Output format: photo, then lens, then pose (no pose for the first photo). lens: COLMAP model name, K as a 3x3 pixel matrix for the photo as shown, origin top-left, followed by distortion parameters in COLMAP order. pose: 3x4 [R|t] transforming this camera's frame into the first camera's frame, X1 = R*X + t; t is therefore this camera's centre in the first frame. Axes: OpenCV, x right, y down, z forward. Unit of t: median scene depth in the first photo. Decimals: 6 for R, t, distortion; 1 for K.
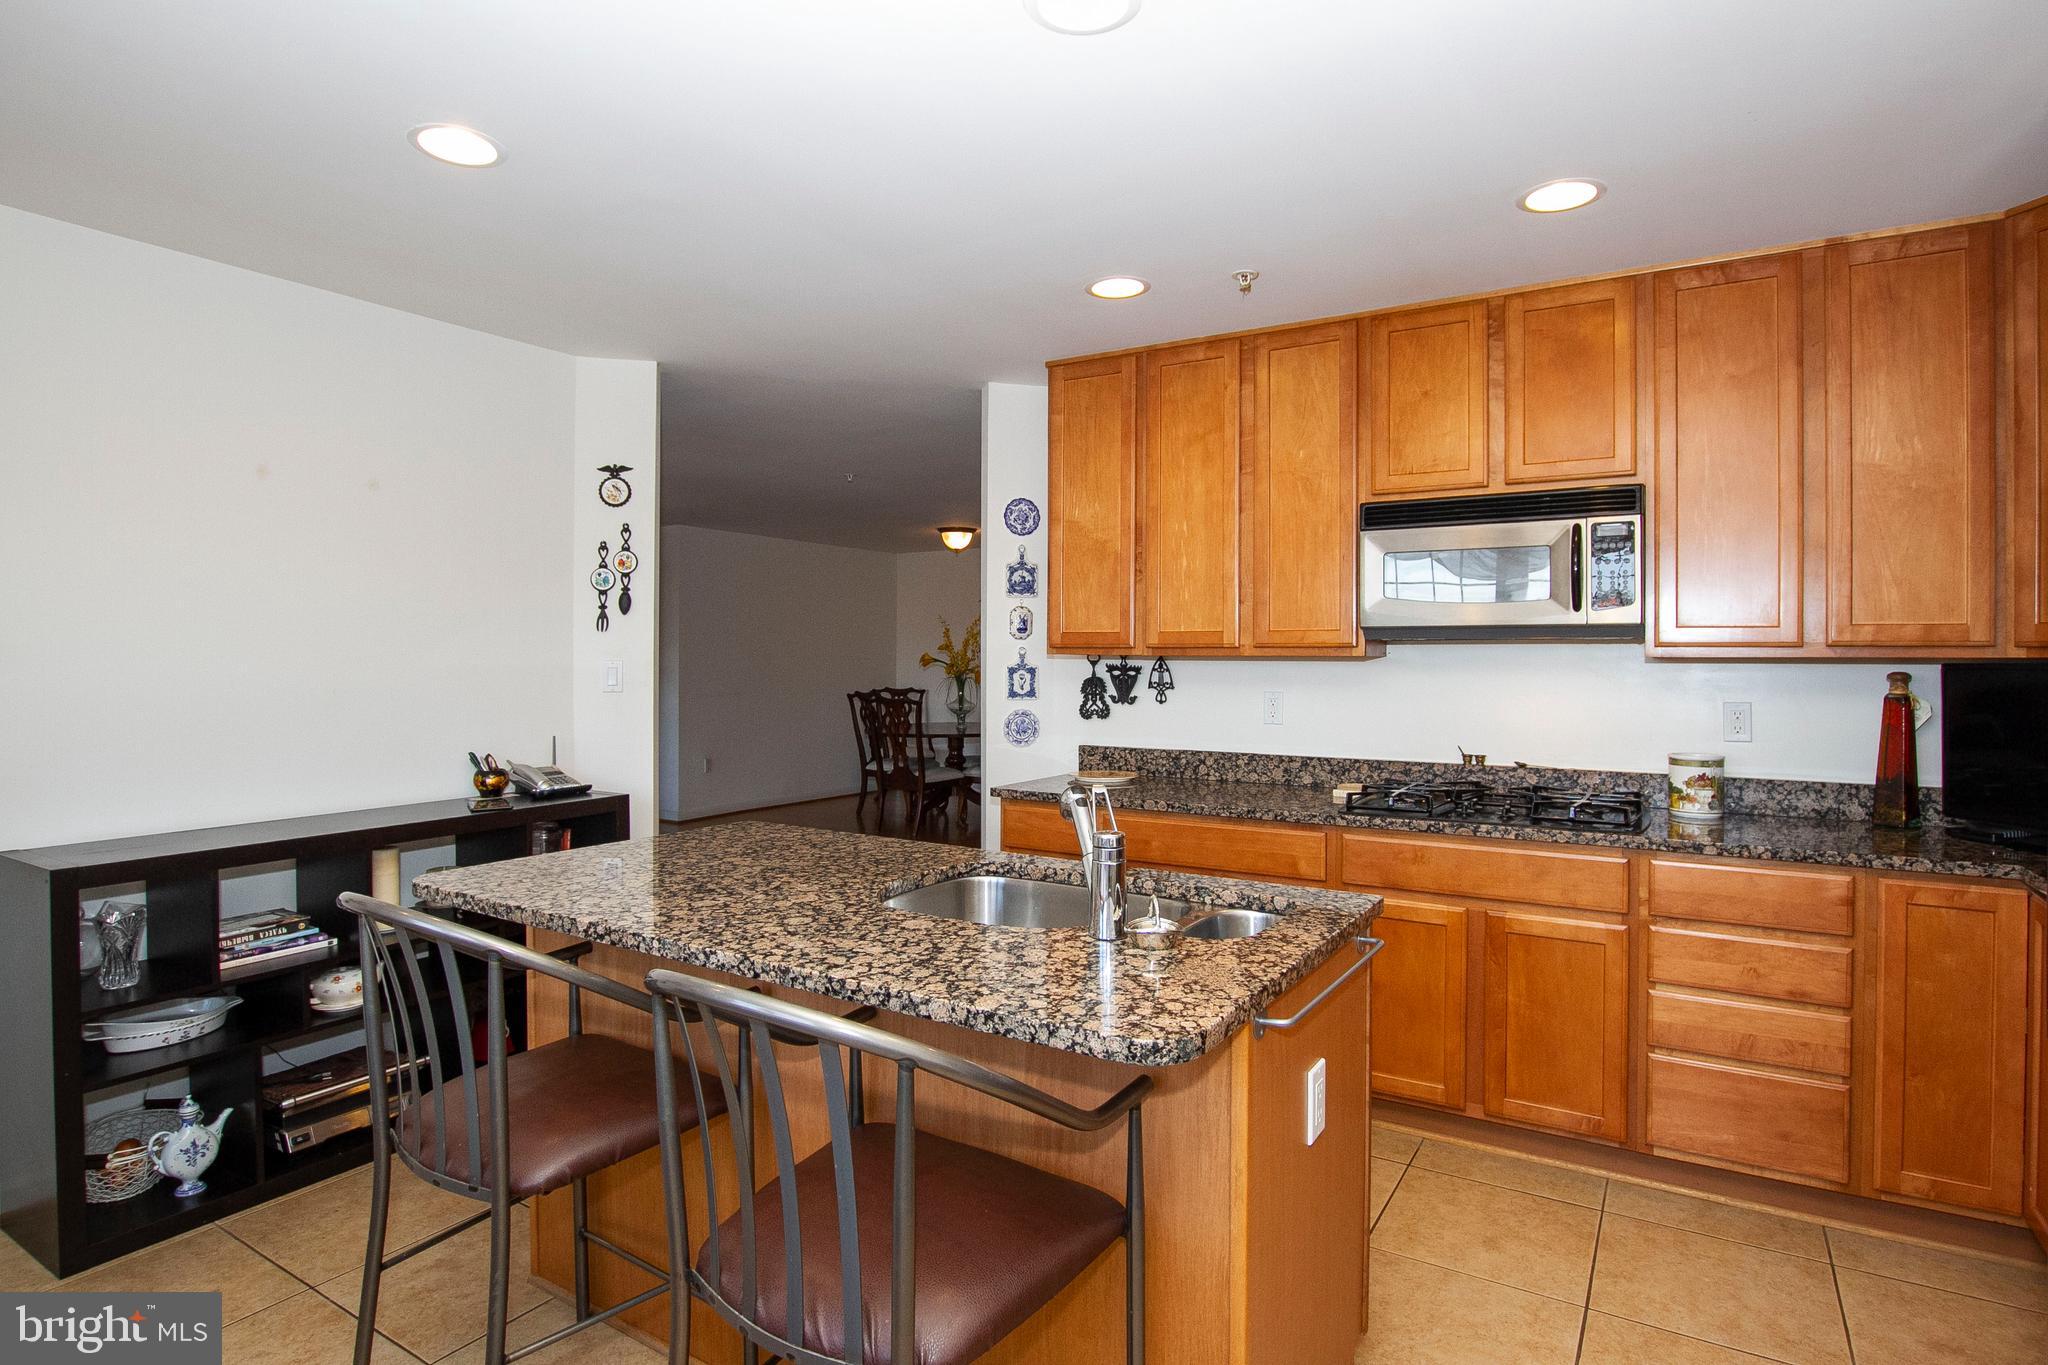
lens RADIAL K [[1076.9, 0, 1027.2], [0, 1076.9, 662.2], [0, 0, 1]] dist [-0.038410, 0.000148]
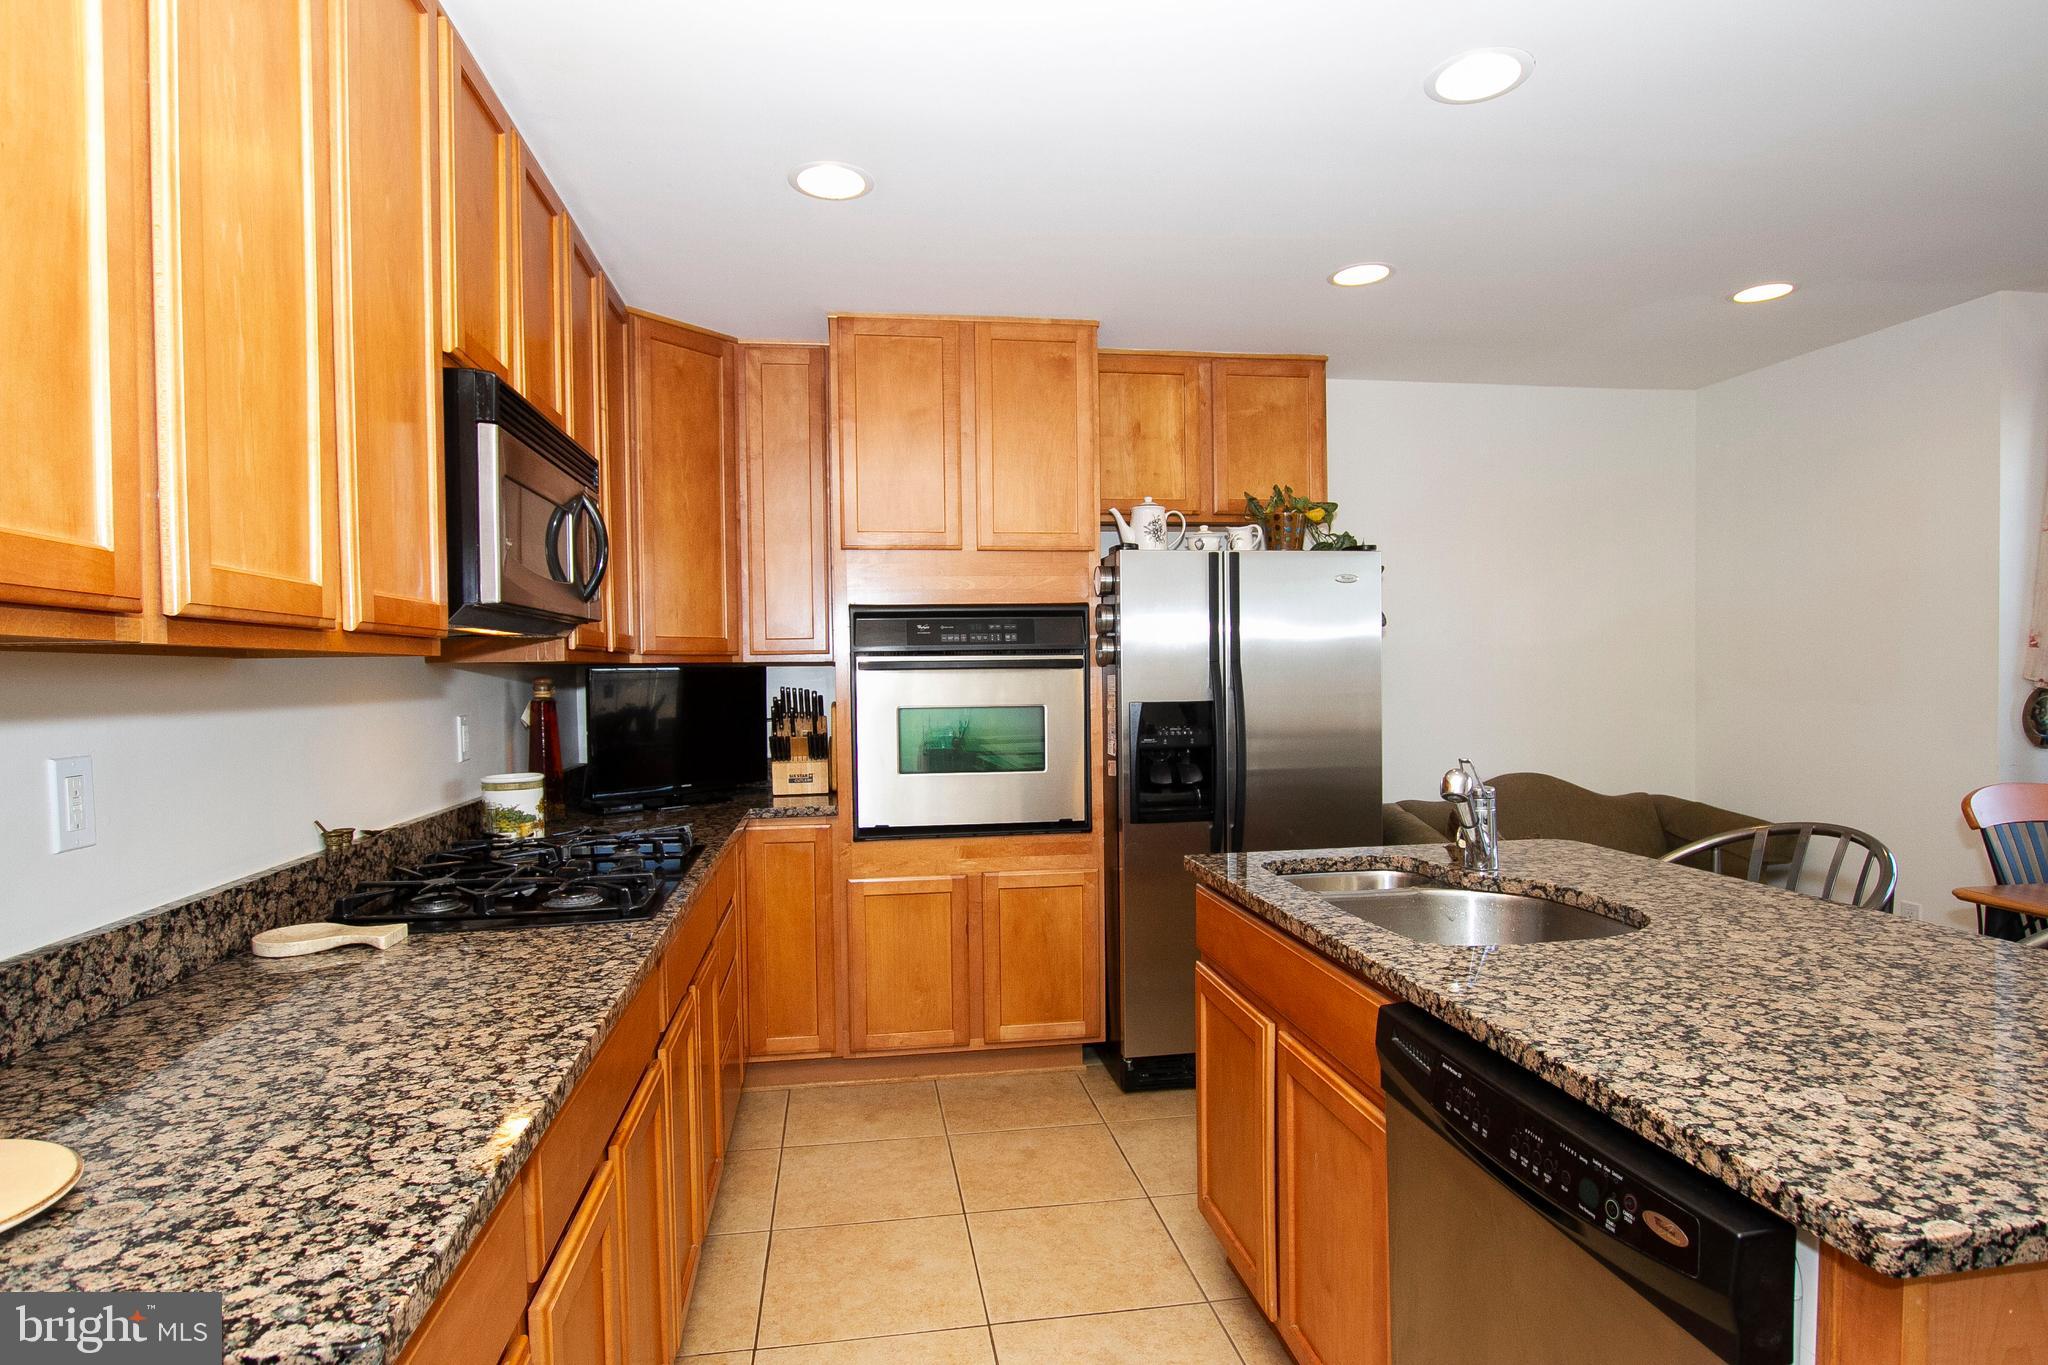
lens RADIAL K [[1087.3, 0, 1019.2], [0, 1087.3, 701.7], [0, 0, 1]] dist [-0.027452, 0.003738]
pose [[-0.655414, -0.016333, 0.755093, -0.228127], [0.014894, 0.999292, 0.034543, 0.002213], [-0.755123, 0.033886, -0.654707, 0.969503]]
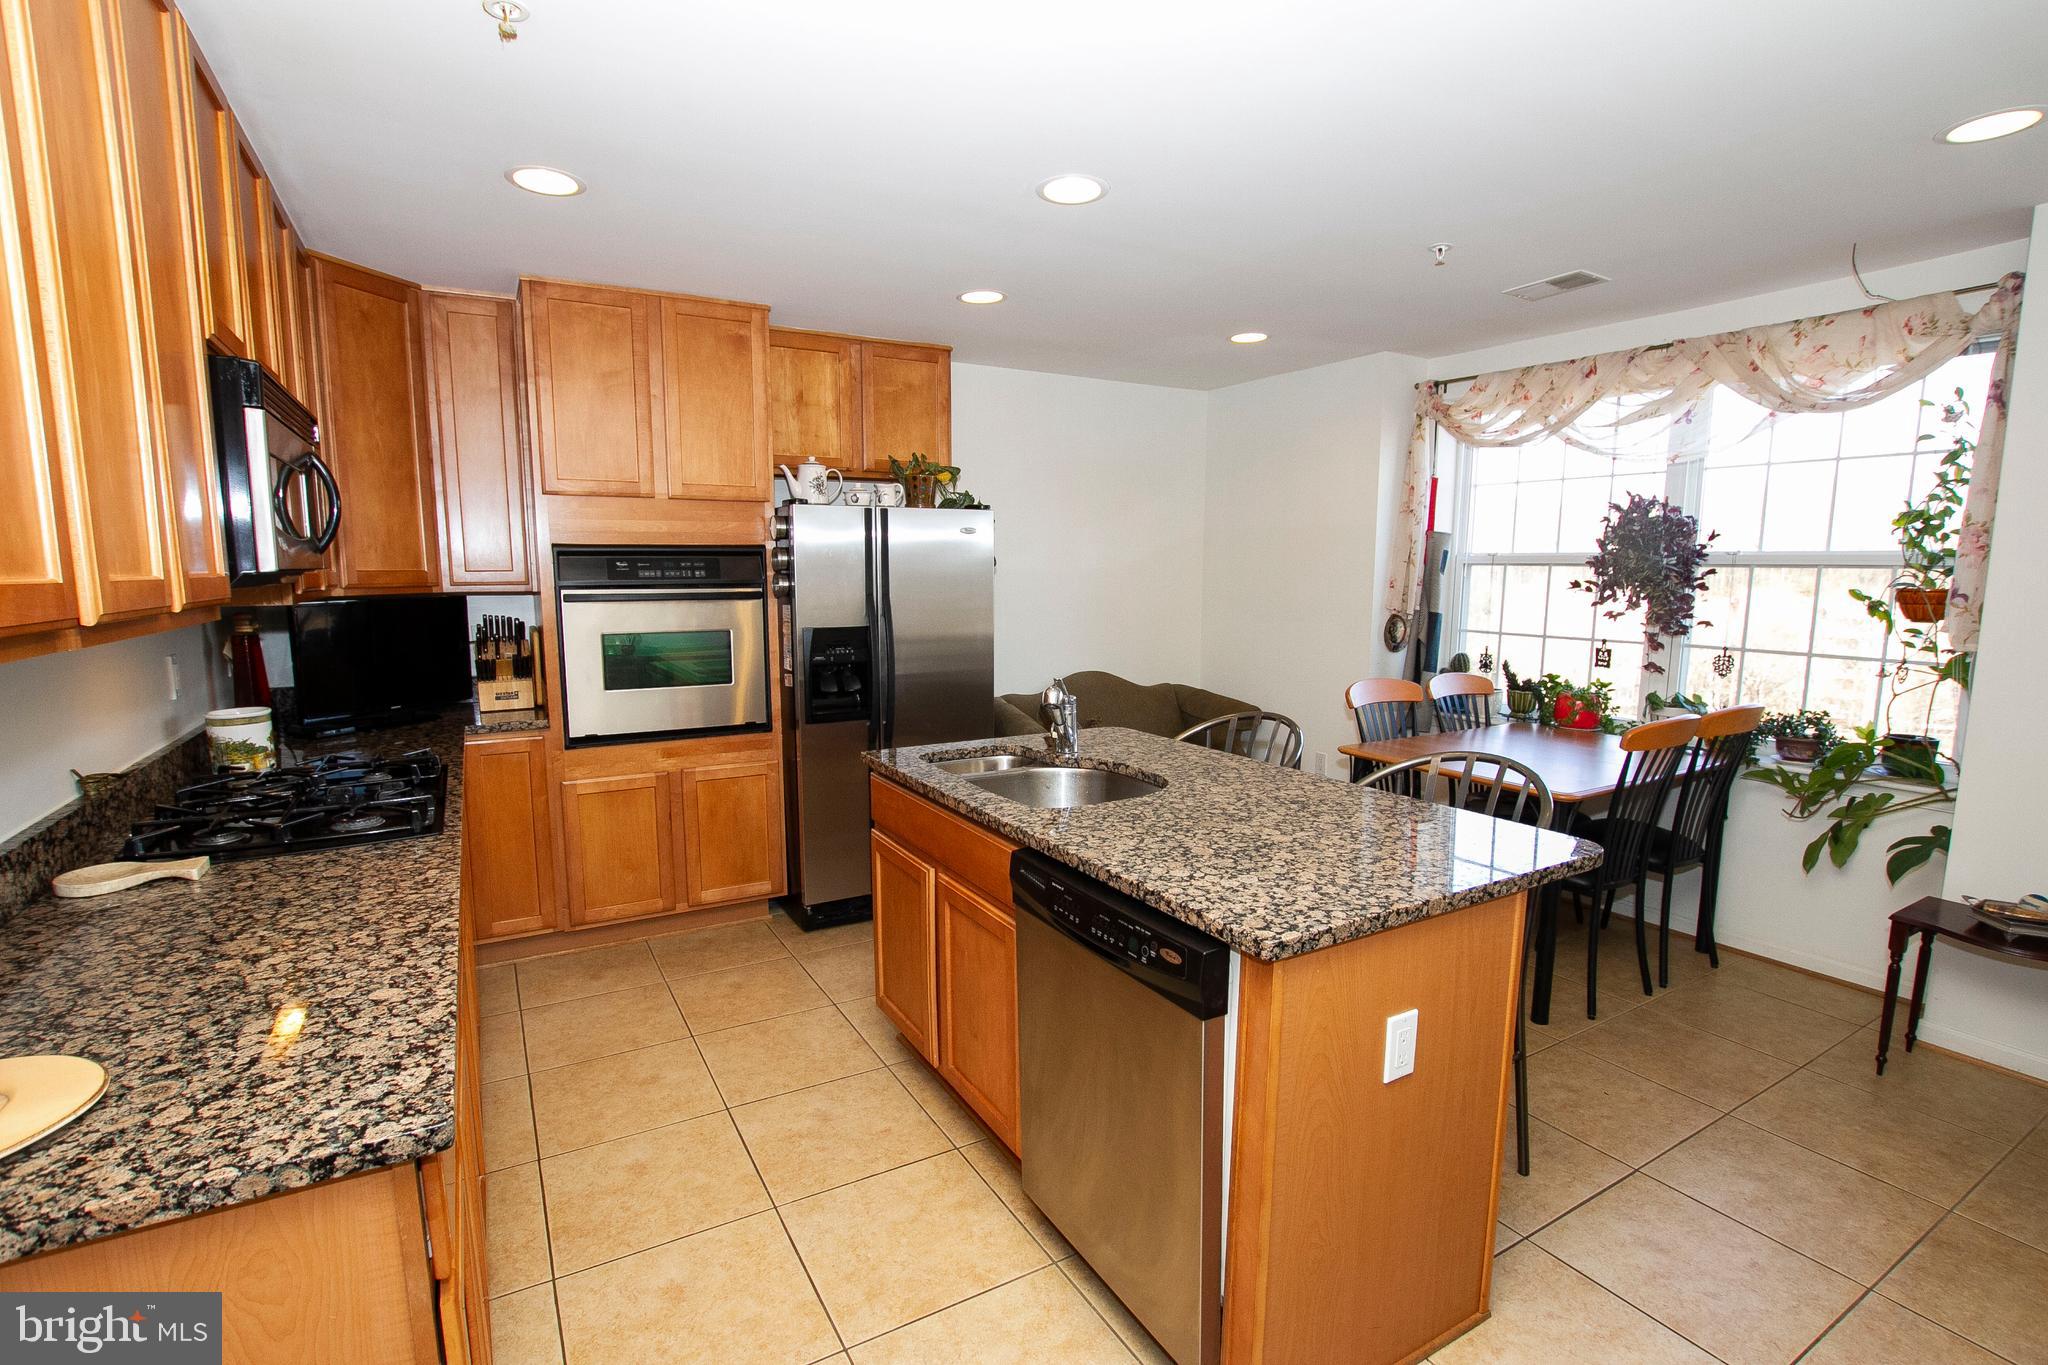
lens RADIAL K [[947.5, 0, 1021.2], [0, 947.5, 703.1], [0, 0, 1]] dist [-0.034451, 0.003762]
pose [[-0.883932, -0.071053, 0.462186, -0.262090], [-0.002290, 0.989035, 0.147666, -0.030768], [-0.467610, 0.129468, -0.874402, 1.063975]]
